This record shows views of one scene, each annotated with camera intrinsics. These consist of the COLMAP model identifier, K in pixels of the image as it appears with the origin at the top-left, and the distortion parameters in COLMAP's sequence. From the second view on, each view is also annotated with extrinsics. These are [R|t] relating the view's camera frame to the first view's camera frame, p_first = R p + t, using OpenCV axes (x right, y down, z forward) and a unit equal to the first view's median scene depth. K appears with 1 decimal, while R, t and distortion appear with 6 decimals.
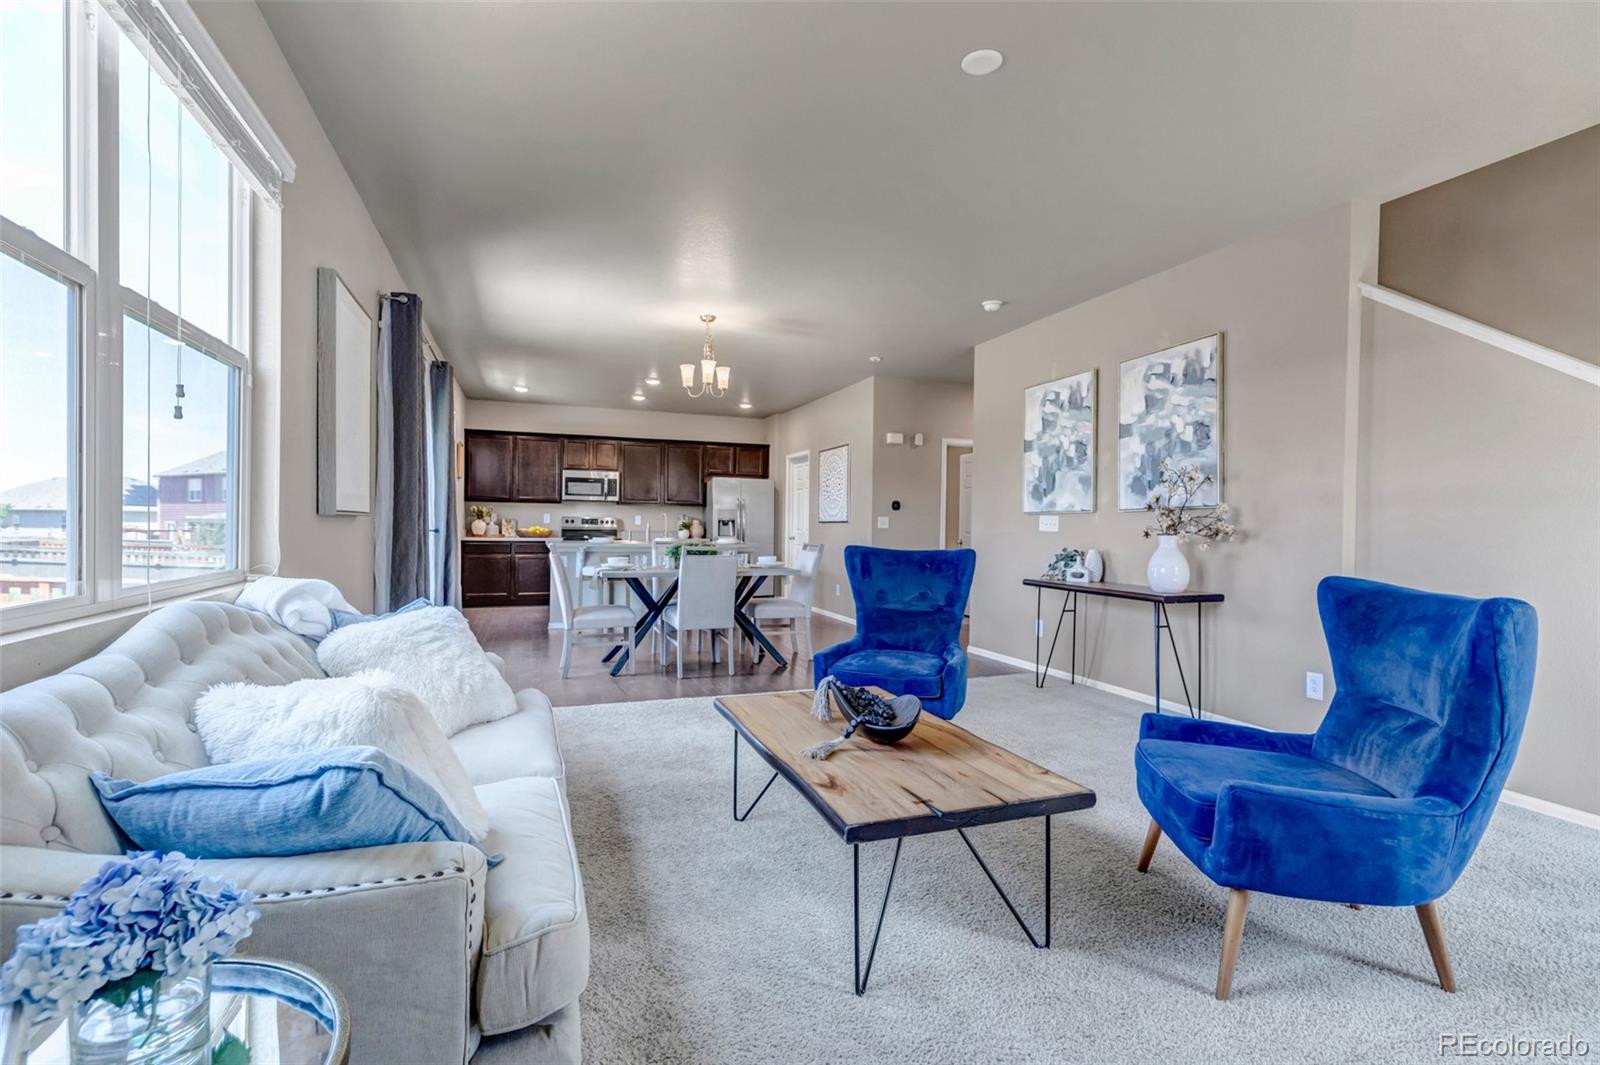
lens RADIAL K [[729.4, 0, 801.4], [0, 729.4, 533.1], [0, 0, 1]] dist [0.004009, 0.000171]
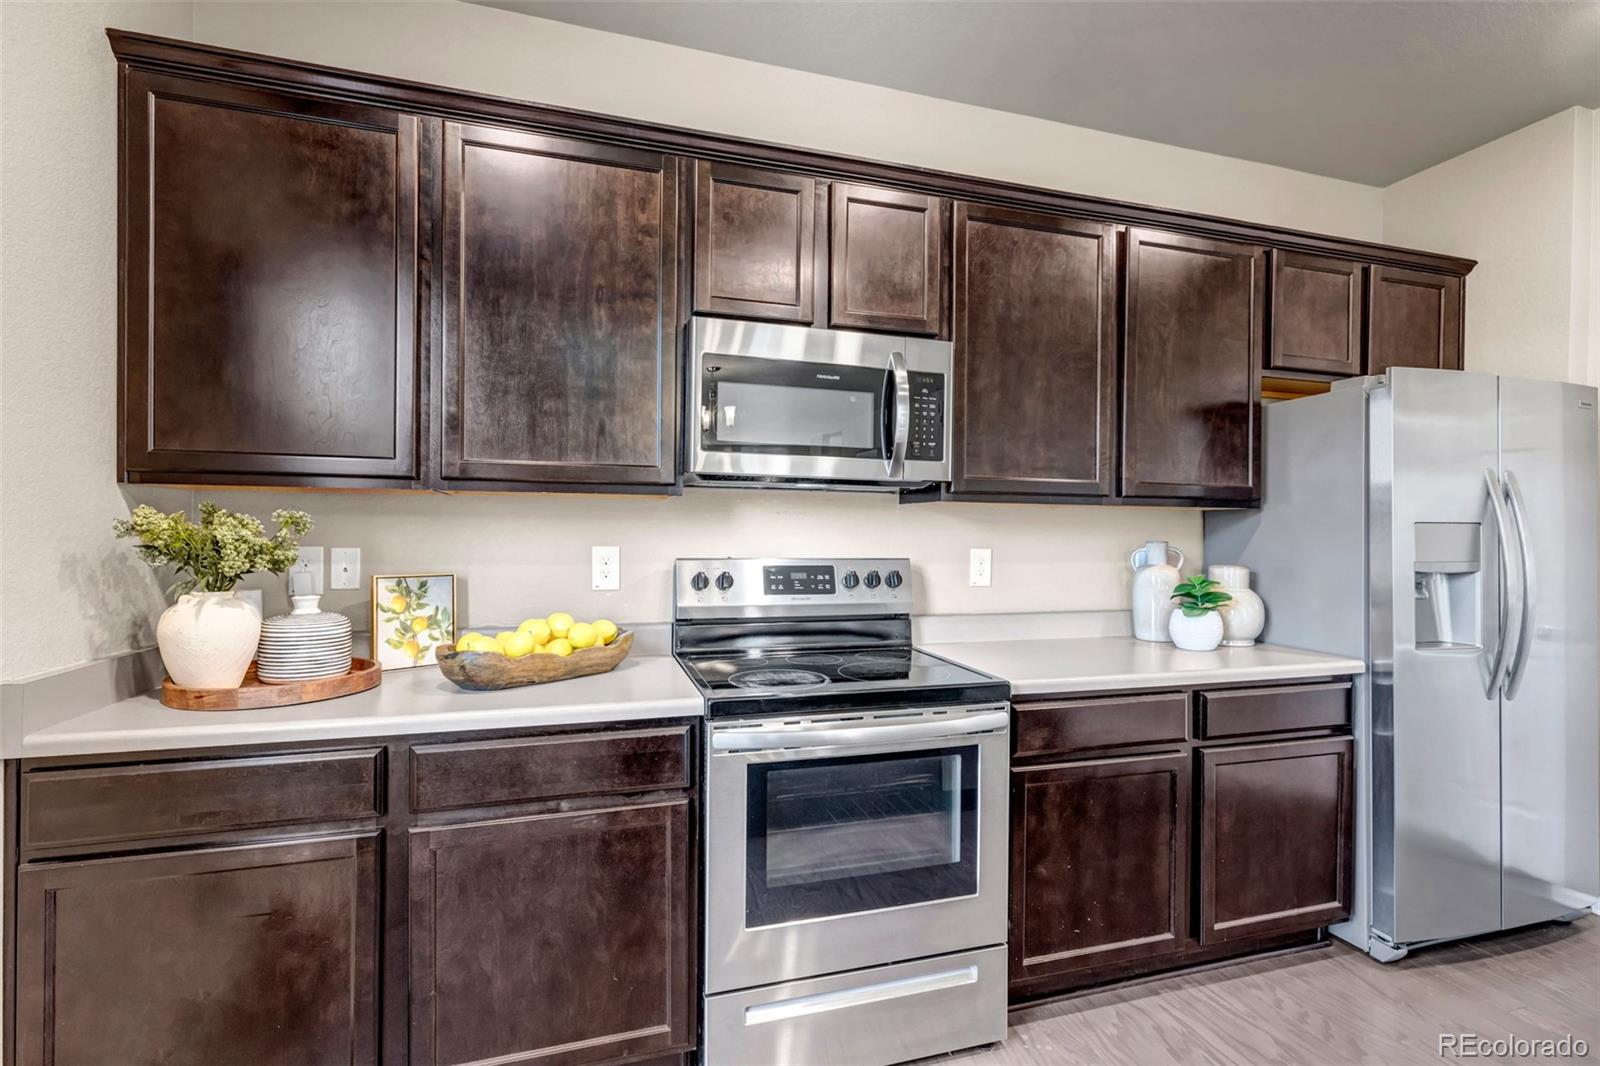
lens RADIAL K [[729.4, 0, 798.1], [0, 729.4, 534.4], [0, 0, 1]] dist [0.004009, 0.000171]
pose [[0.998586, -0.005920, -0.052827, -0.284995], [0.005303, 0.999916, -0.011811, -0.027513], [0.052893, 0.011514, 0.998534, 0.799987]]
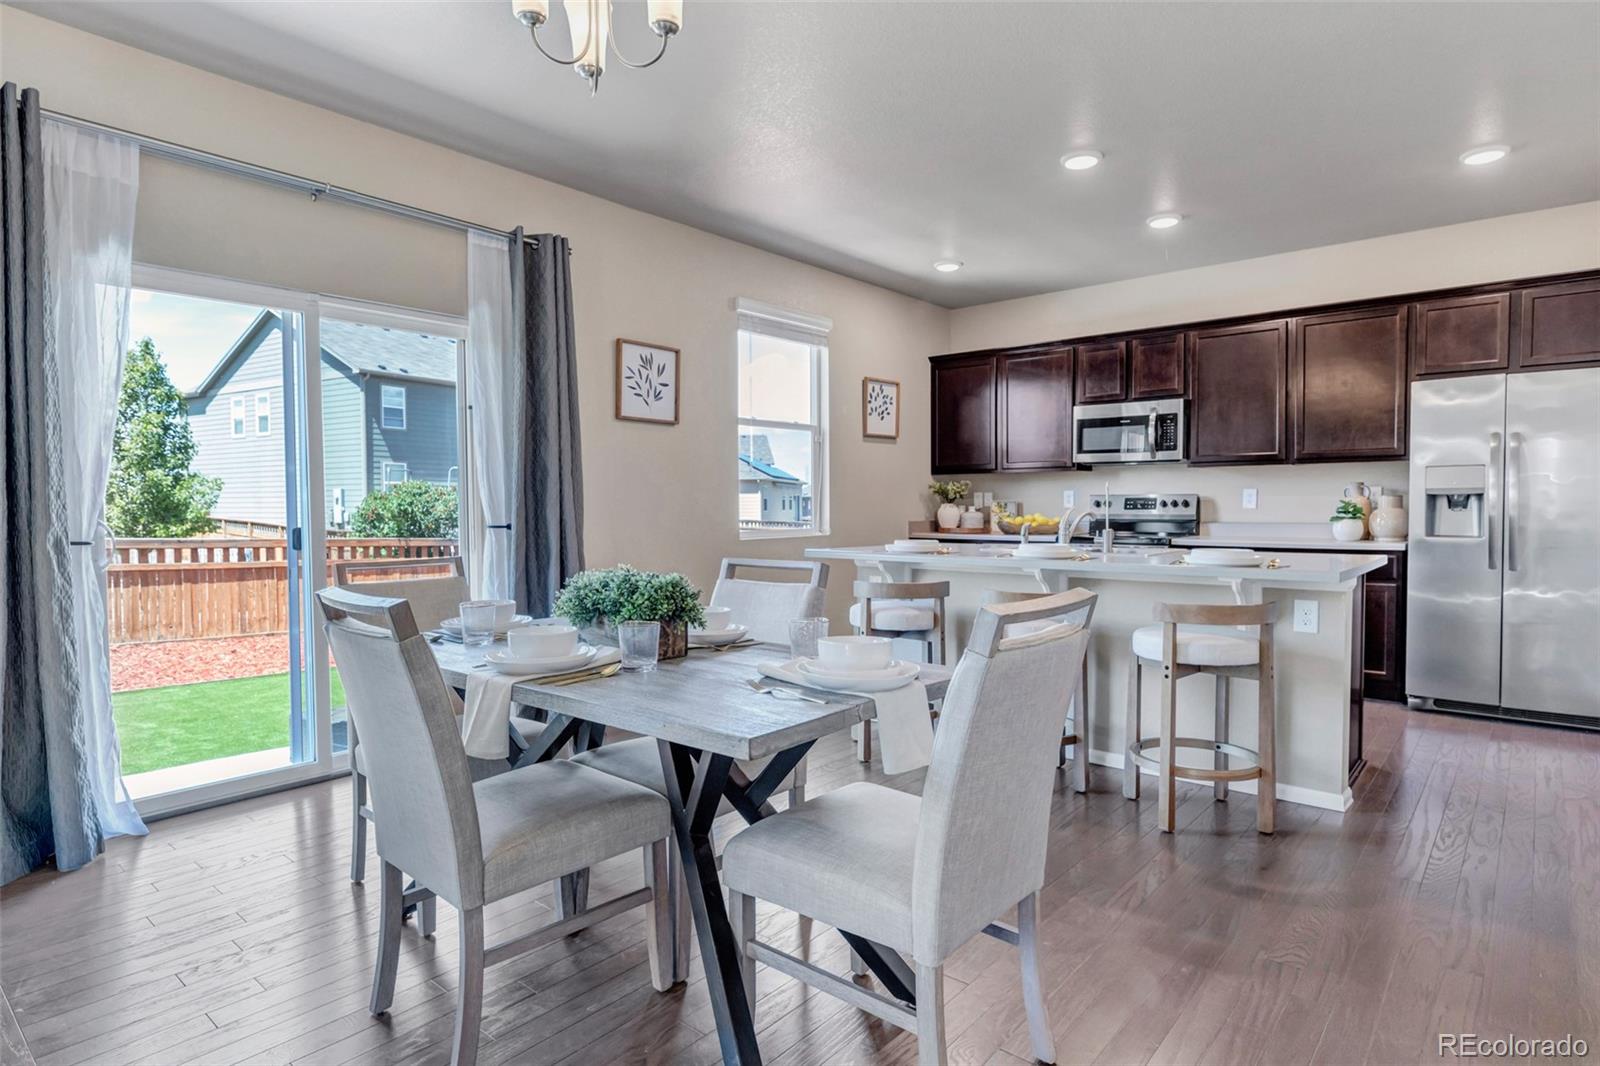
lens RADIAL K [[871.9, 0, 792.3], [0, 871.9, 533.0], [0, 0, 1]] dist [-0.001014, 0.003076]
pose [[0.486581, 0.012933, -0.873540, 0.121305], [0.001845, 0.999873, 0.015832, -0.005798], [0.873634, -0.009315, 0.486495, 0.508439]]
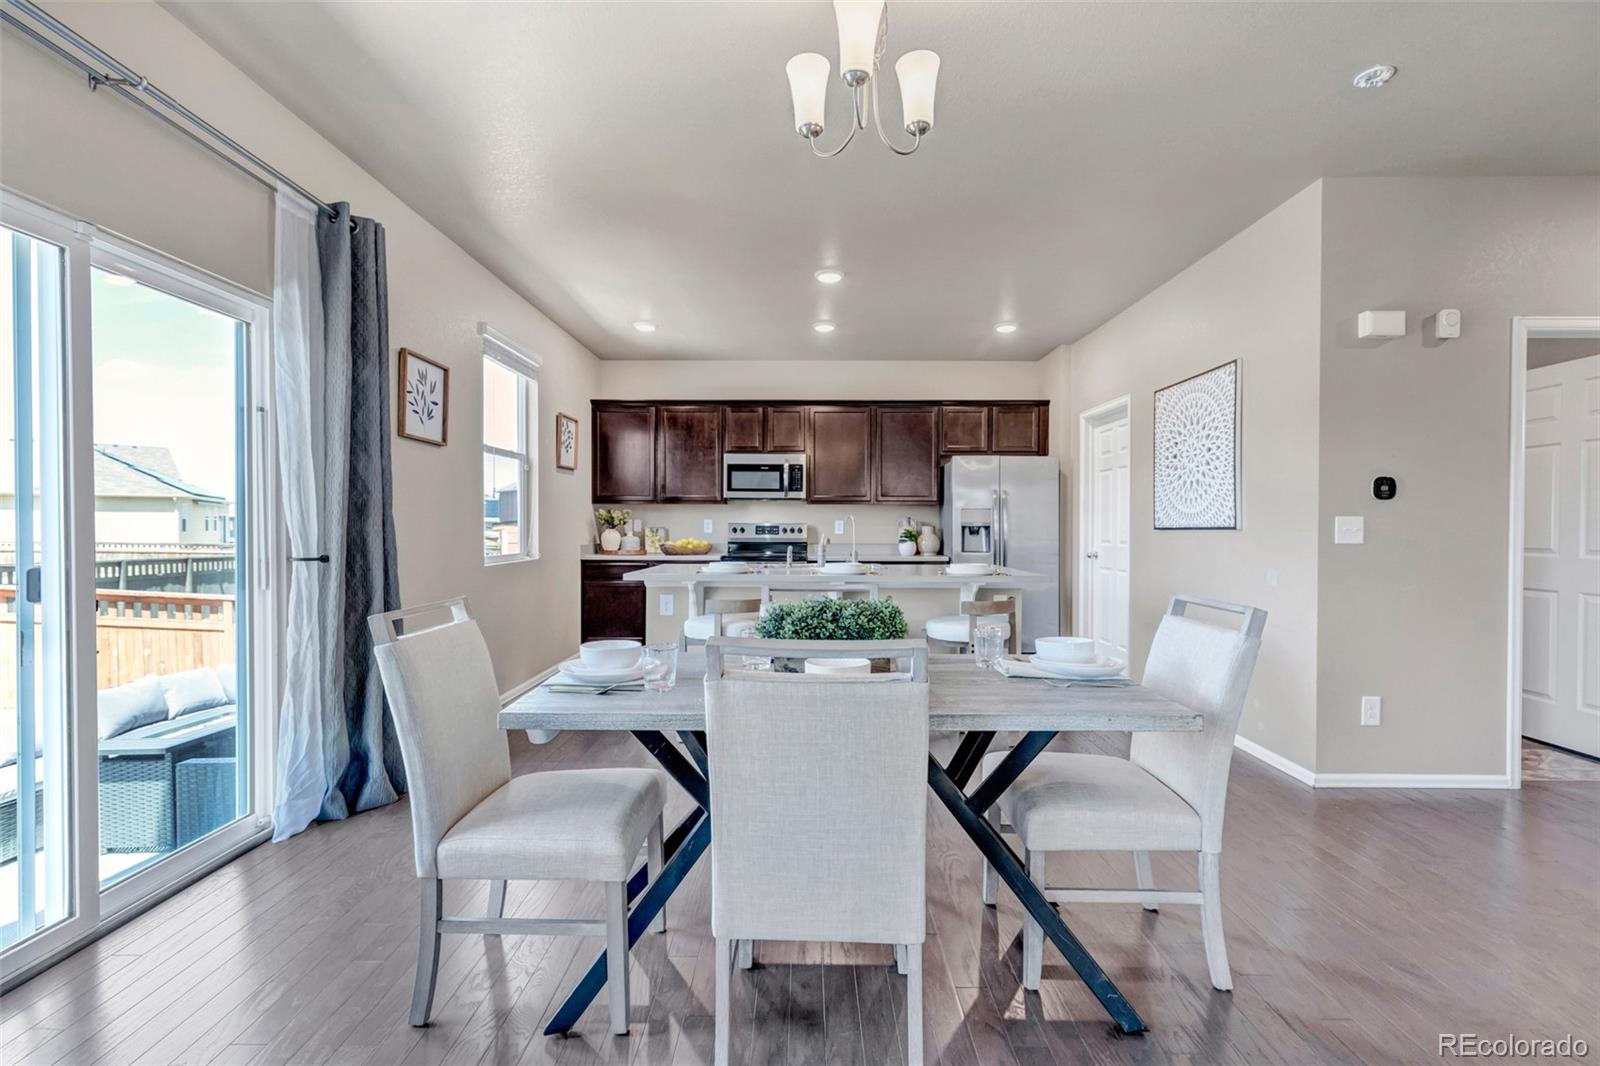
lens RADIAL K [[729.4, 0, 801.2], [0, 729.4, 535.1], [0, 0, 1]] dist [0.004009, 0.000171]
pose [[0.935636, -0.006461, -0.352908, -0.025327], [0.006005, 0.999979, -0.002389, -0.009808], [0.352916, 0.000116, 0.935655, 0.393406]]
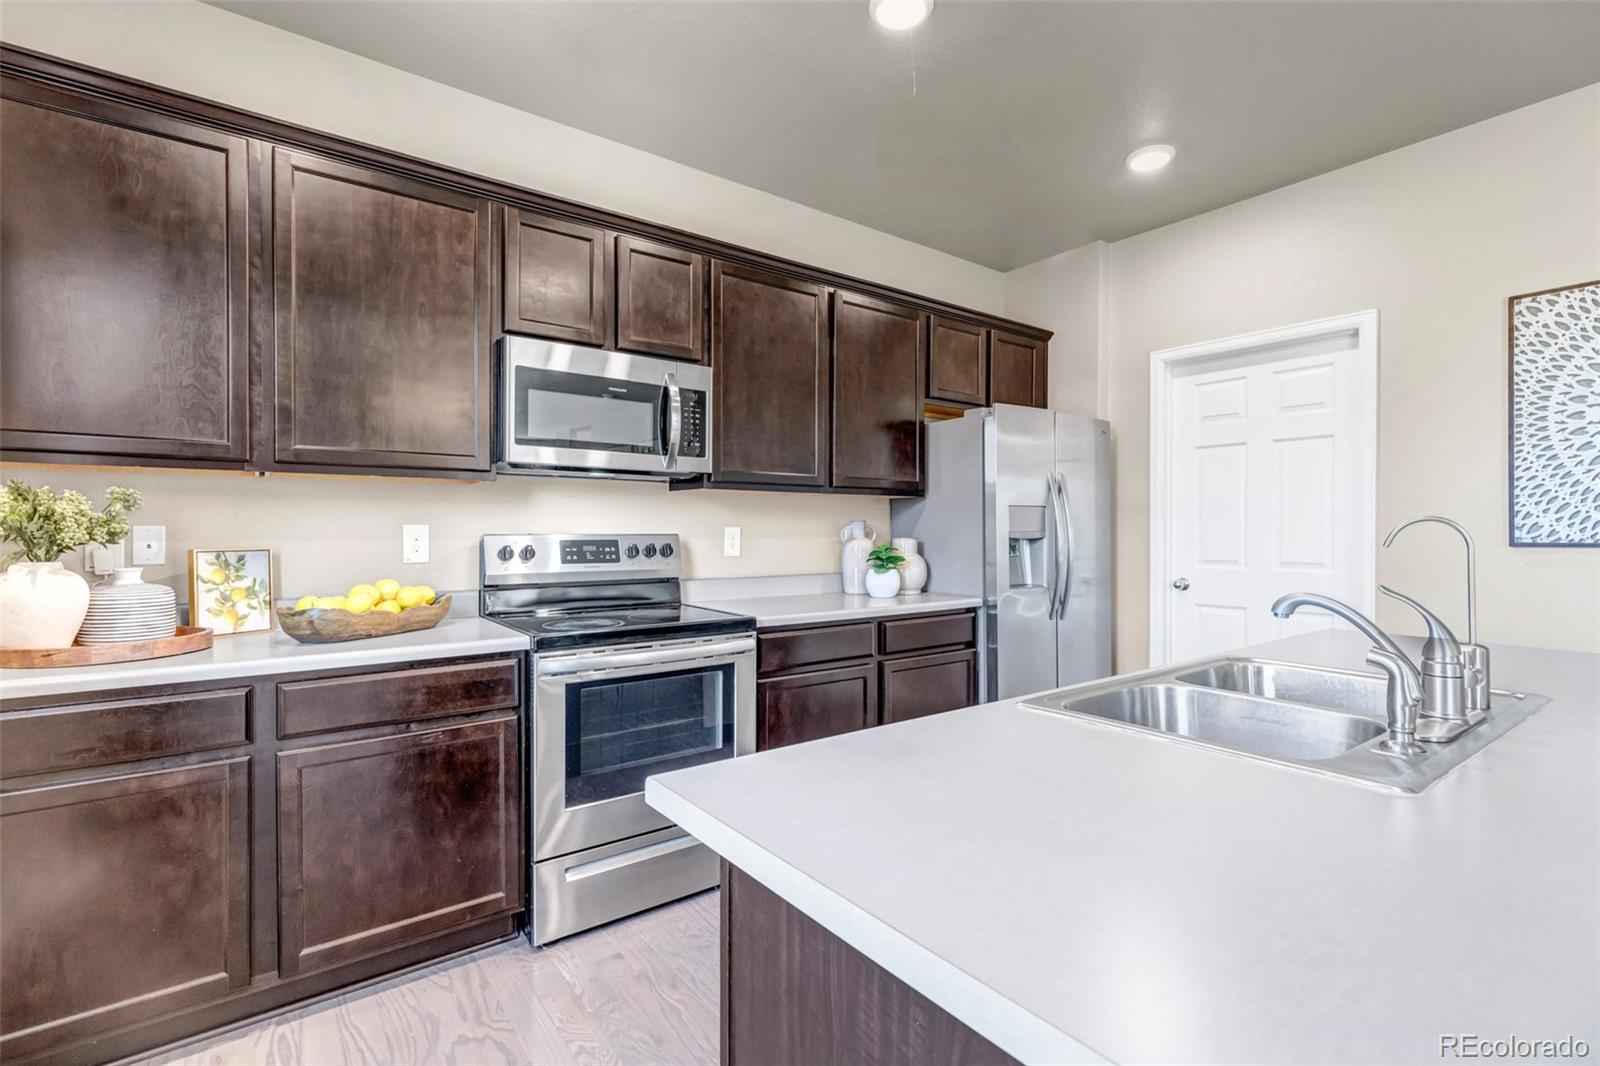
lens RADIAL K [[729.4, 0, 797.2], [0, 729.4, 532.9], [0, 0, 1]] dist [0.004009, 0.000171]
pose [[0.957462, -0.014780, 0.288181, -0.300812], [0.016494, 0.999858, -0.003520, -0.021032], [-0.288088, 0.008123, 0.957569, 0.738591]]
